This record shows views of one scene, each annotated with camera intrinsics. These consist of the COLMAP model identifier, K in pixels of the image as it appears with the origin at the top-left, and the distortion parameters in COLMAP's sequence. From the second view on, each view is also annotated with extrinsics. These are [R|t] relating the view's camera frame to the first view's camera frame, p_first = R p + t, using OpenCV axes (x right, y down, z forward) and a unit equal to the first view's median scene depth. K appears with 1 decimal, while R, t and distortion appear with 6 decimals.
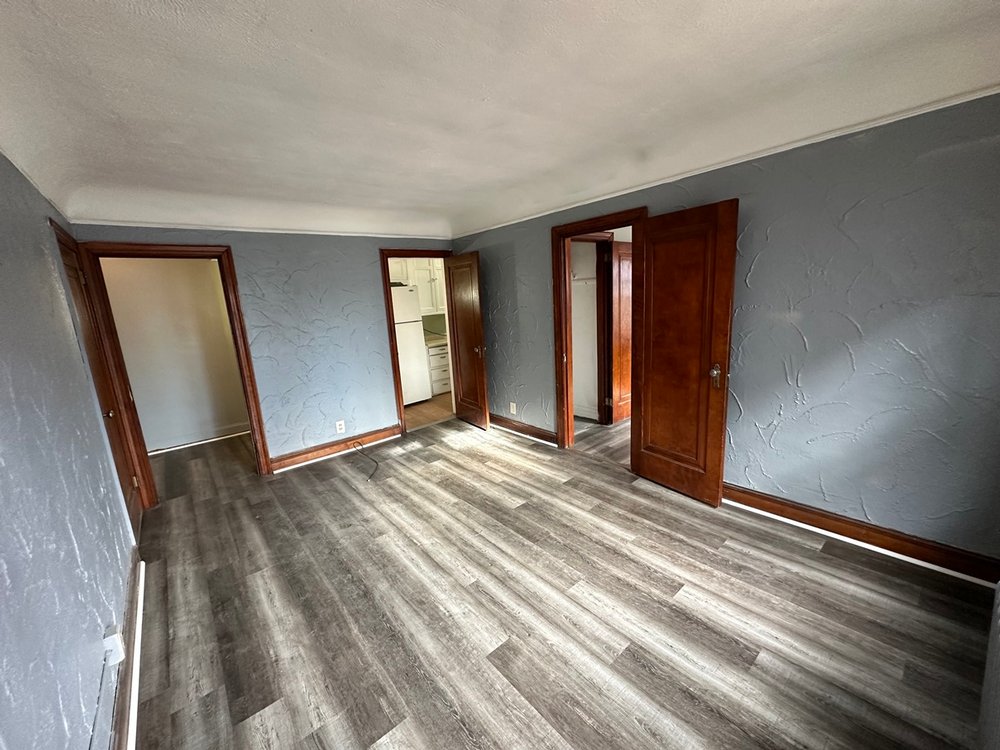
lens RADIAL K [[396.9, 0, 499.4], [0, 396.9, 373.7], [0, 0, 1]] dist [-0.001848, 0.000027]
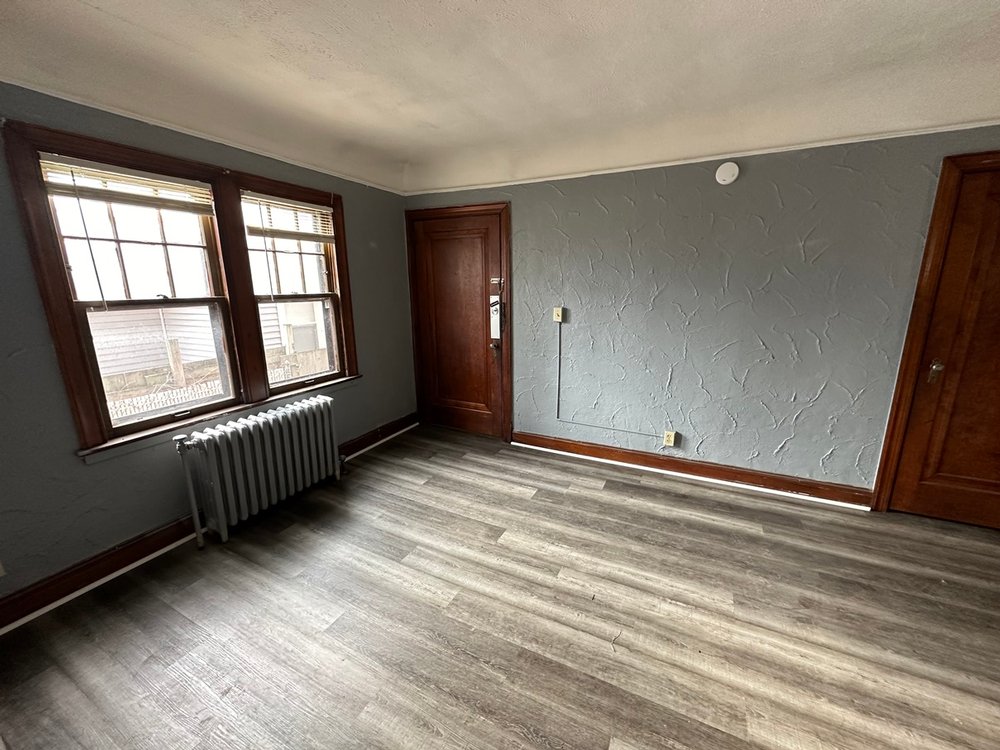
lens RADIAL K [[396.9, 0, 499.4], [0, 396.9, 373.7], [0, 0, 1]] dist [-0.001848, 0.000027]
pose [[-0.916669, 0.154490, -0.368579, 0.262110], [-0.012025, 0.911182, 0.411828, -0.224158], [0.399466, 0.381942, -0.833395, 1.215916]]
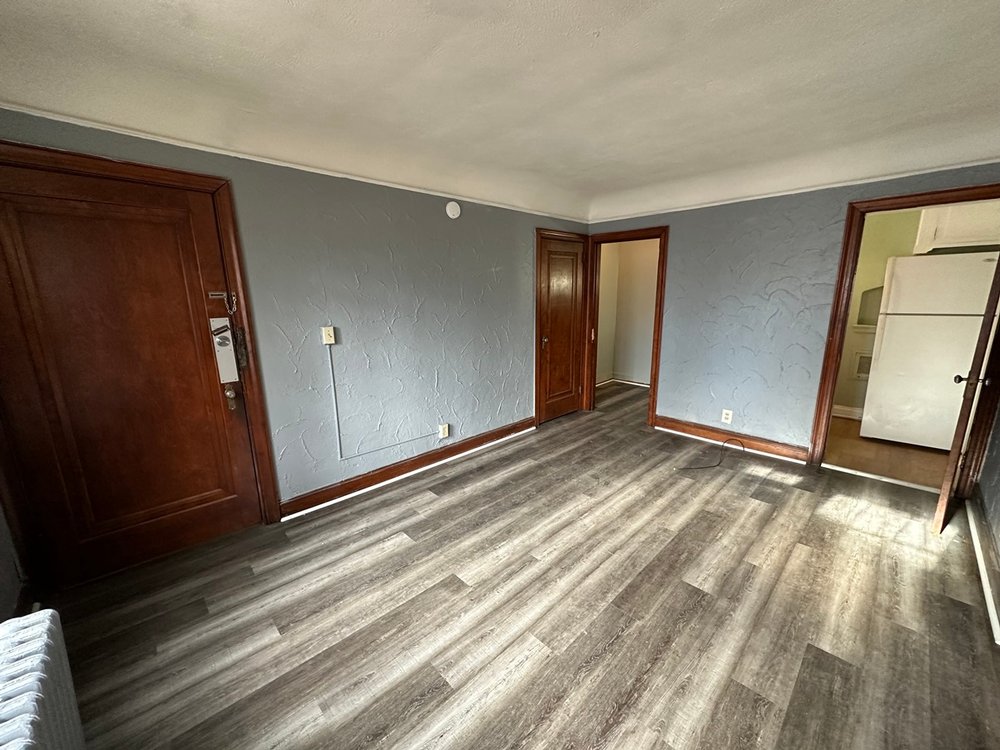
lens RADIAL K [[396.9, 0, 499.4], [0, 396.9, 373.7], [0, 0, 1]] dist [-0.001848, 0.000027]
pose [[0.064871, 0.263326, -0.962523, 0.626354], [-0.185378, 0.950945, 0.247665, -0.131951], [0.980524, 0.162365, 0.110504, 0.564476]]
